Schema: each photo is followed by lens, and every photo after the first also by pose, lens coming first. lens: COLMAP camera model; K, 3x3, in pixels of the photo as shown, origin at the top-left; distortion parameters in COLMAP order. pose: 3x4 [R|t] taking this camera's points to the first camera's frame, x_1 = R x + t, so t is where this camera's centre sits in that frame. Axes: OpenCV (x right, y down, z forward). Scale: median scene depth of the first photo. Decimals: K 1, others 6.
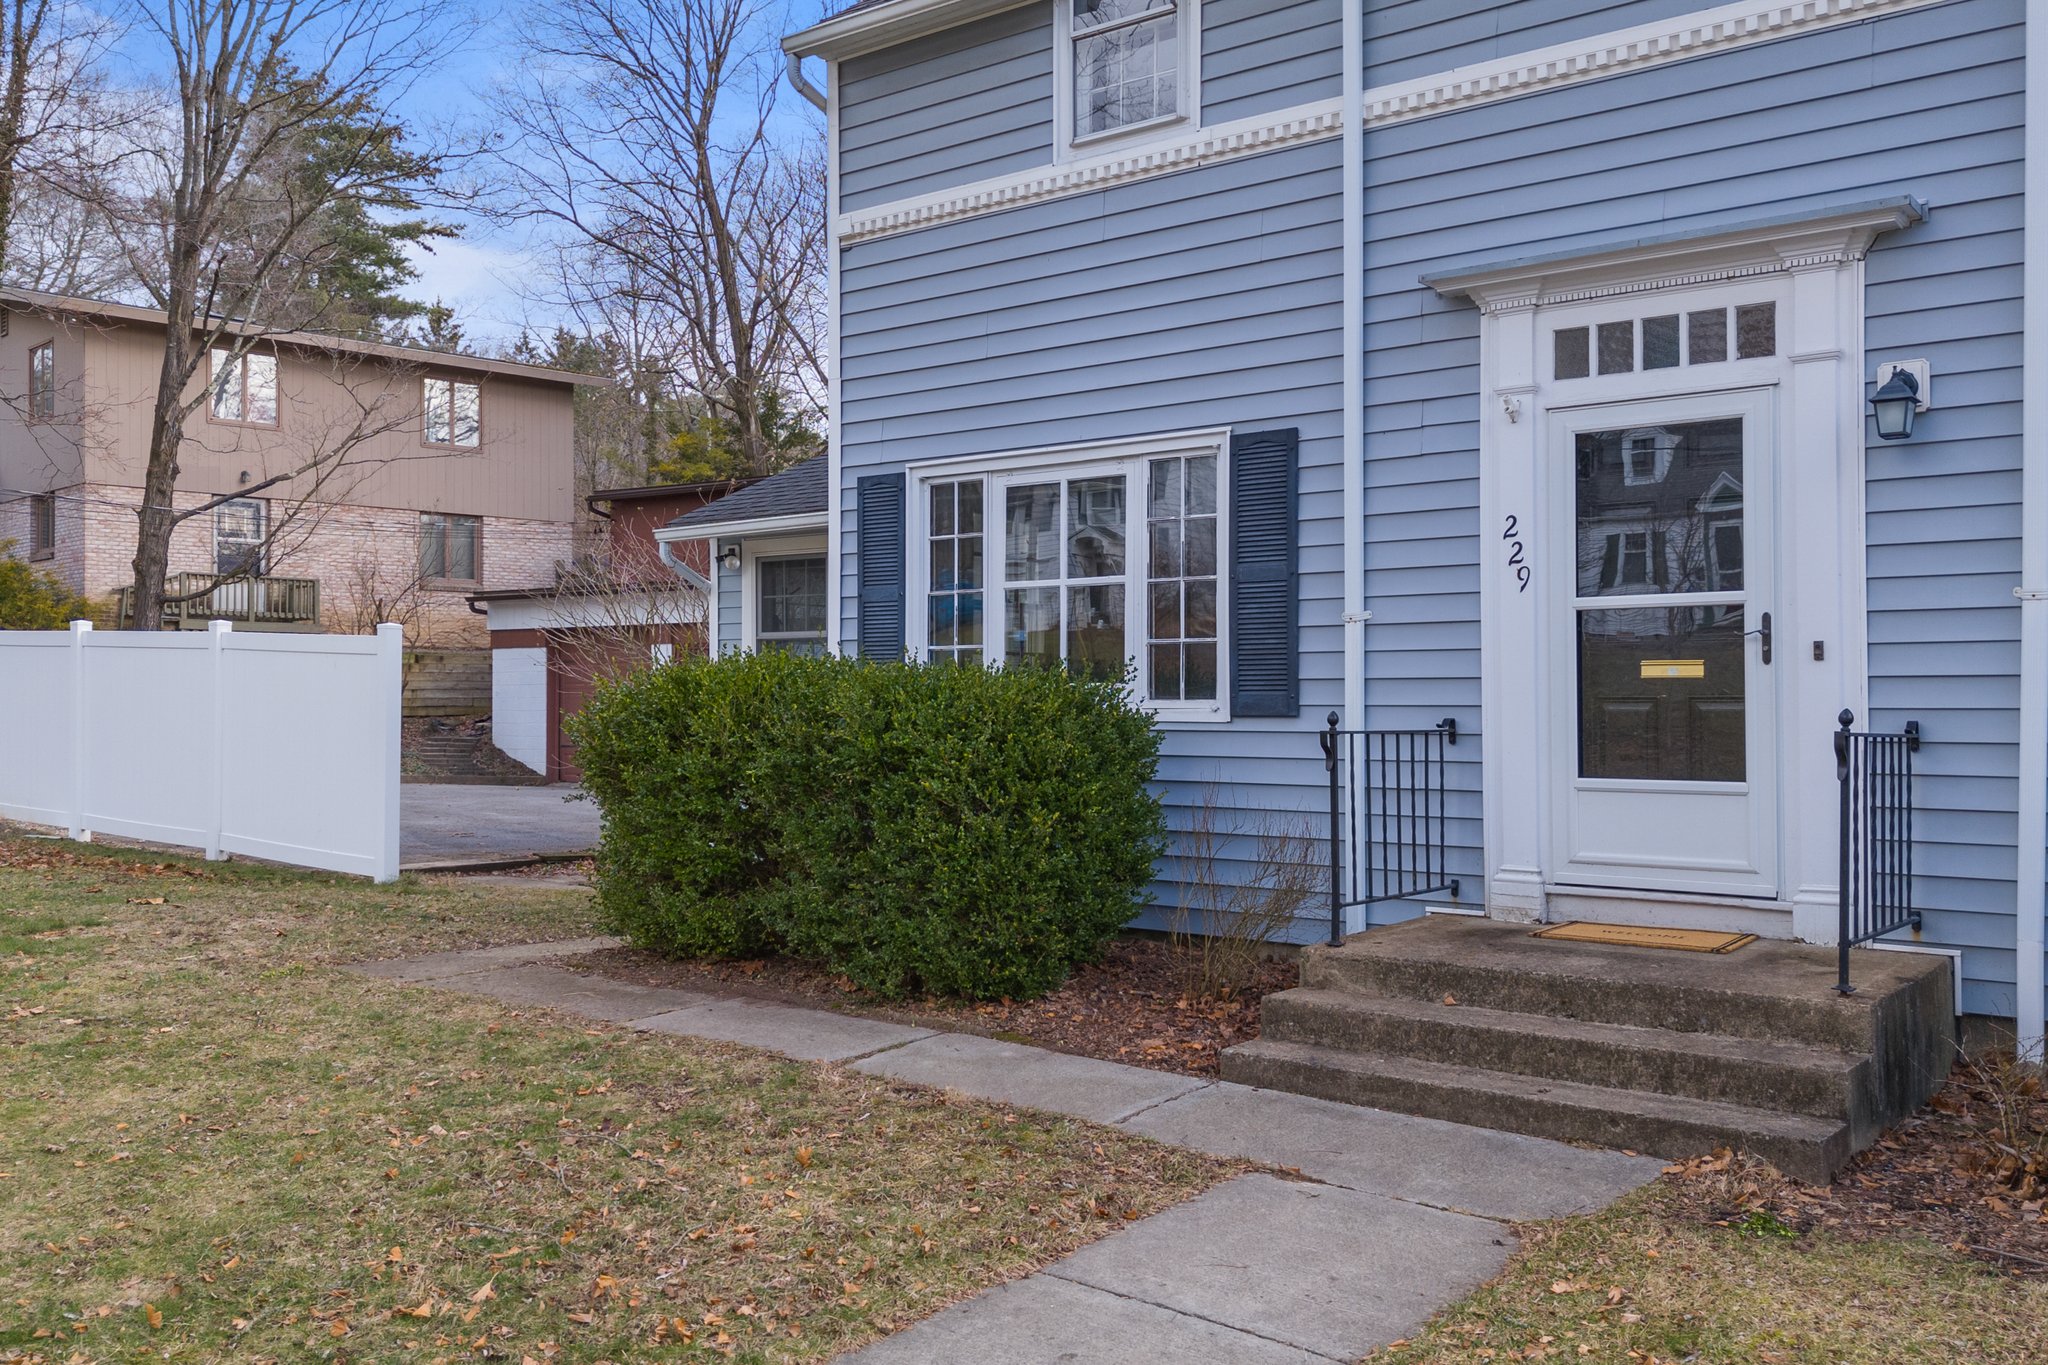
lens RADIAL K [[1792.5, 0, 1030.1], [0, 1792.5, 683.3], [0, 0, 1]] dist [0.098060, -0.061654]
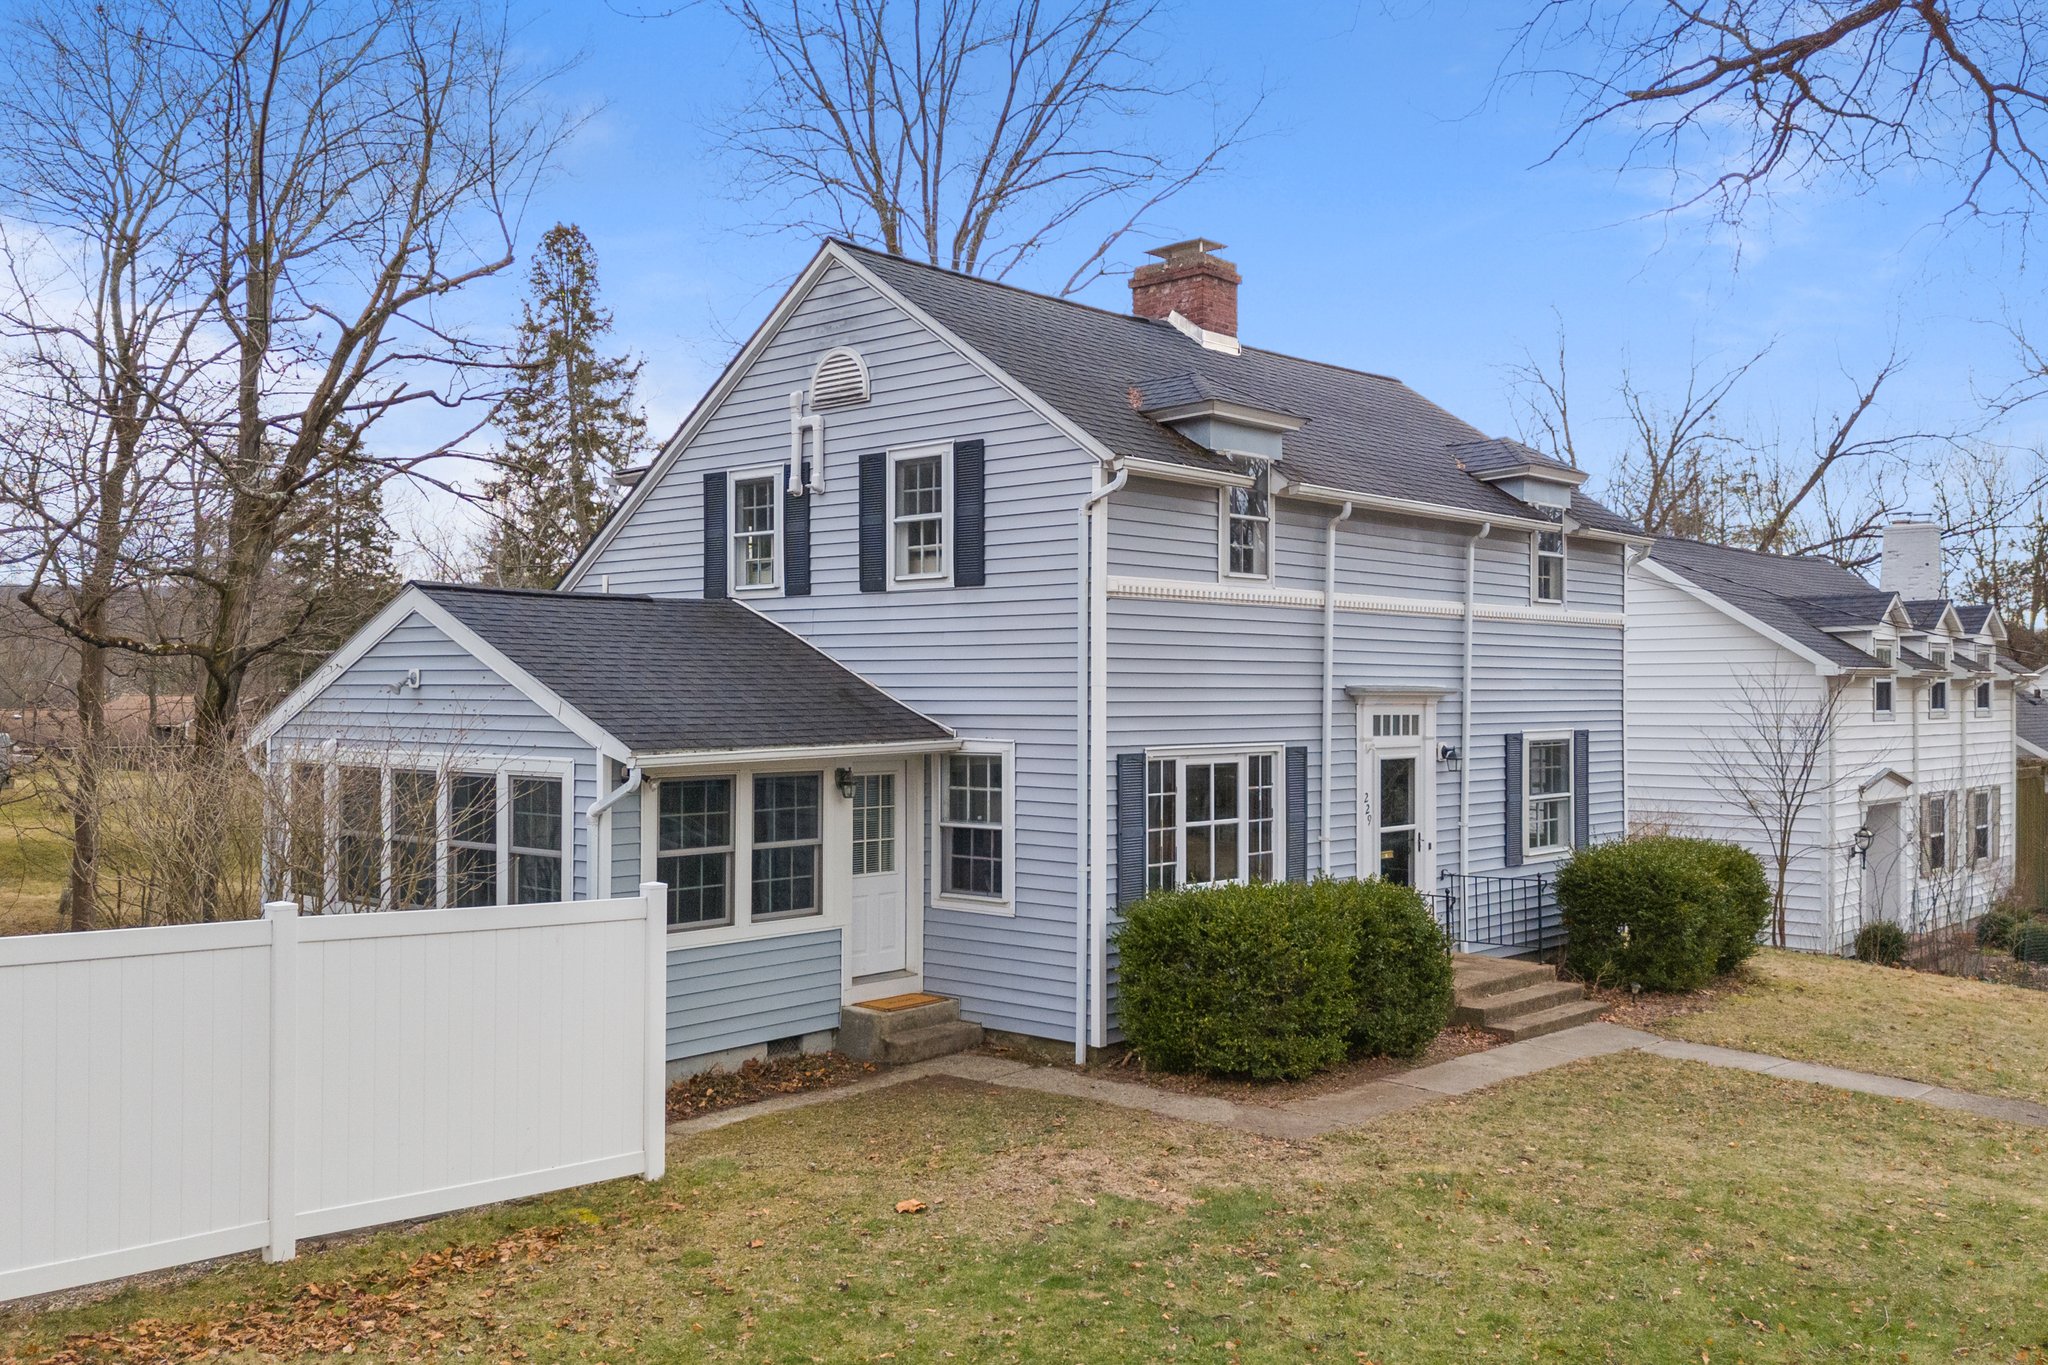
lens RADIAL K [[1792.5, 0, 1023.8], [0, 1792.5, 697.5], [0, 0, 1]] dist [0.098060, -0.061654]
pose [[0.067589, -0.006015, 0.997695, -1.954179], [-0.018771, 0.999797, 0.007299, -0.211772], [-0.997537, -0.019221, 0.067462, 1.218076]]
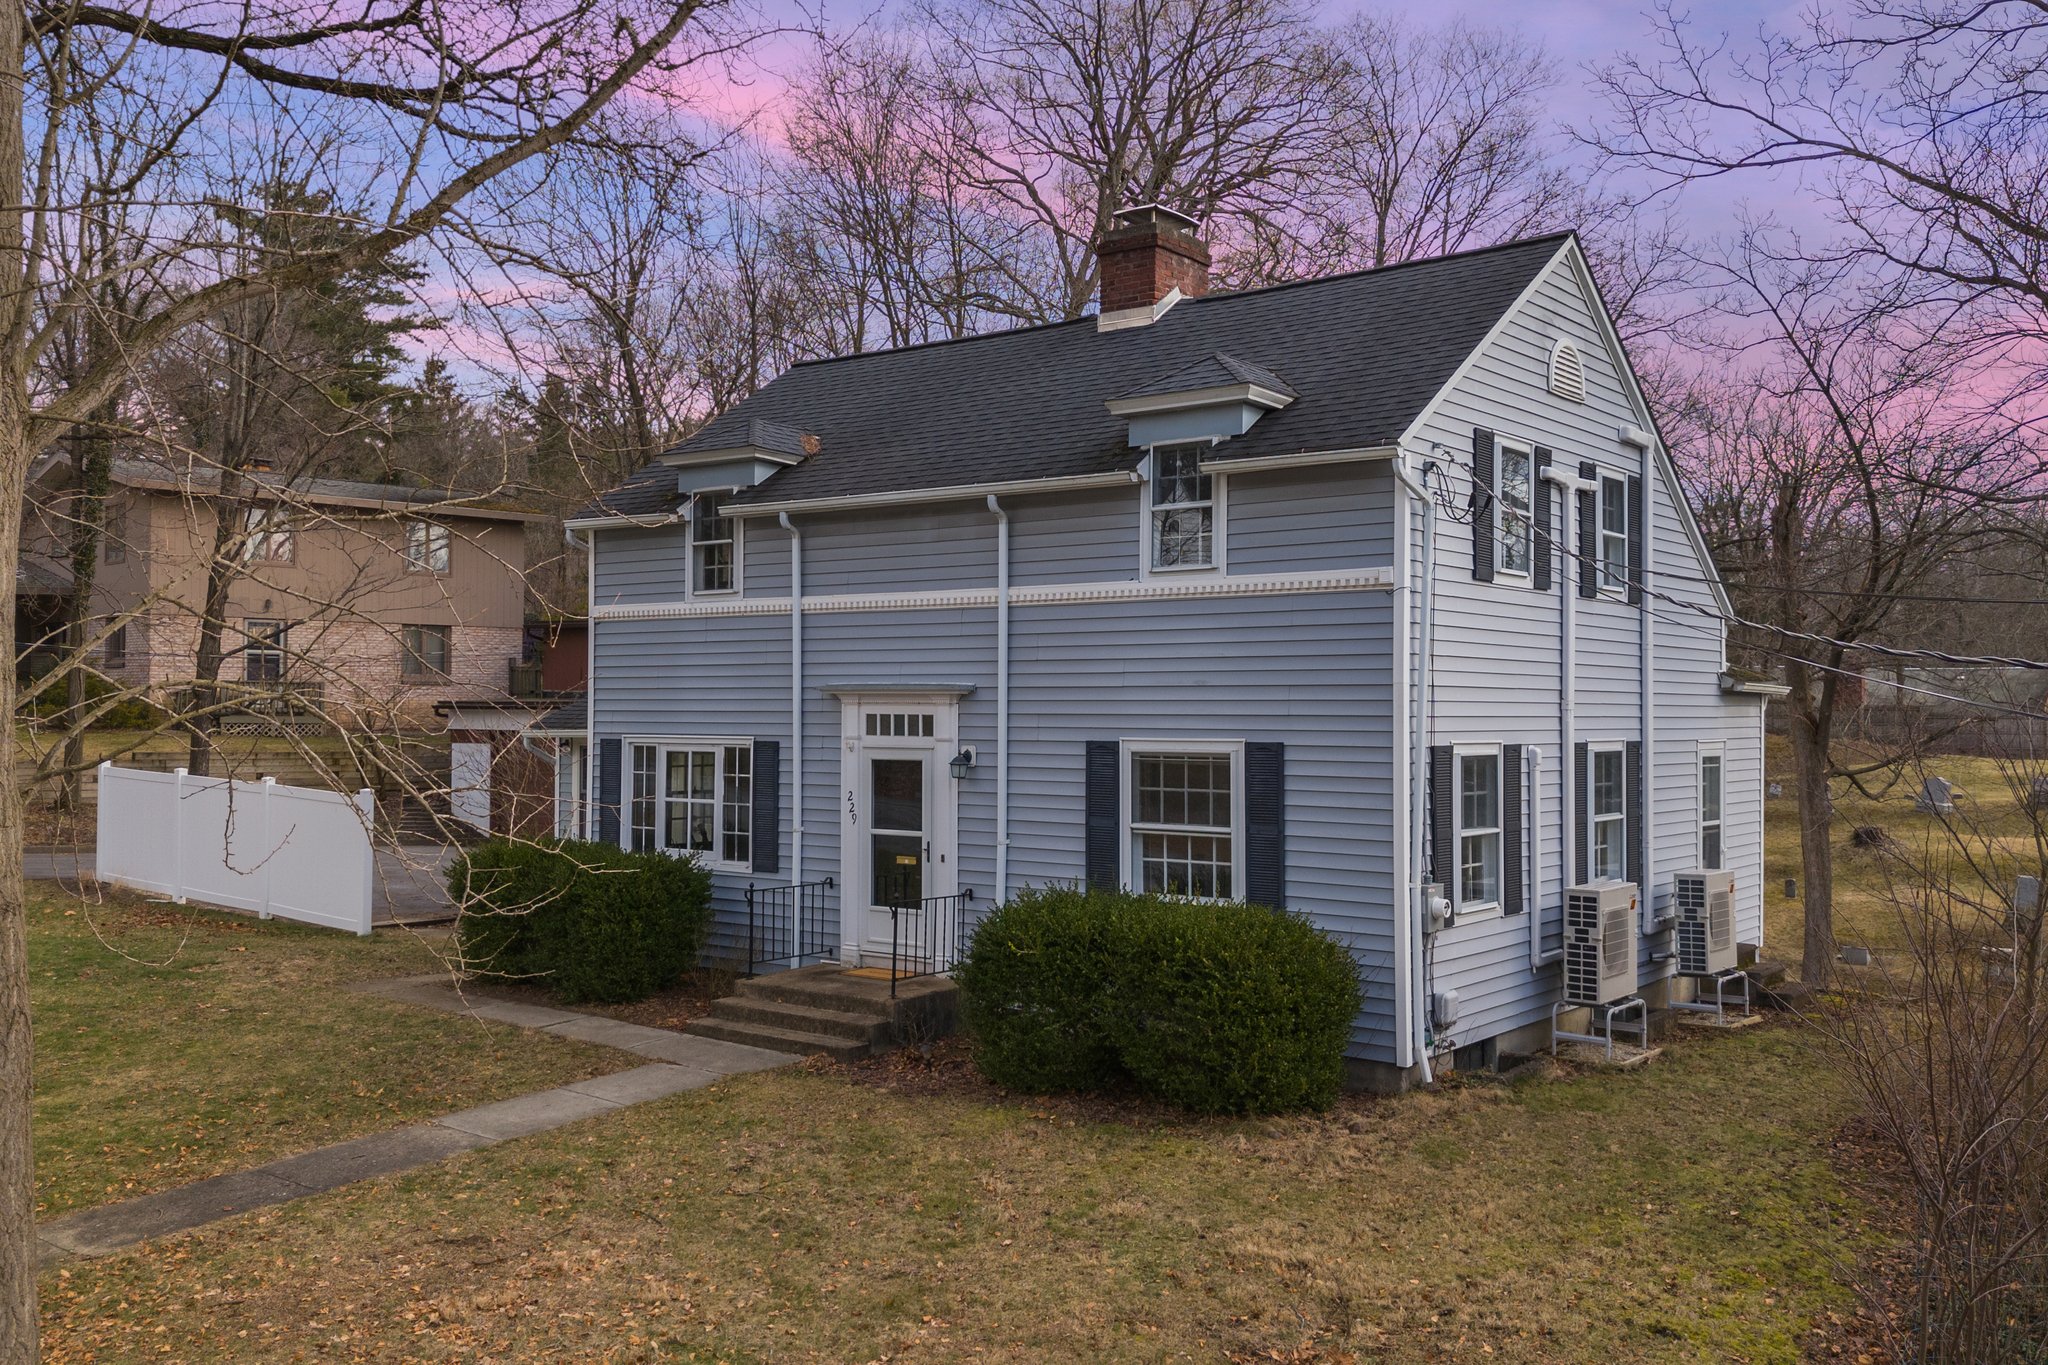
lens RADIAL K [[1792.5, 0, 1033.1], [0, 1792.5, 689.4], [0, 0, 1]] dist [0.098060, -0.061654]
pose [[0.999991, 0.003937, 0.001316, 0.471112], [-0.003940, 0.999990, 0.001933, -0.217274], [-0.001309, -0.001939, 0.999997, -1.235991]]
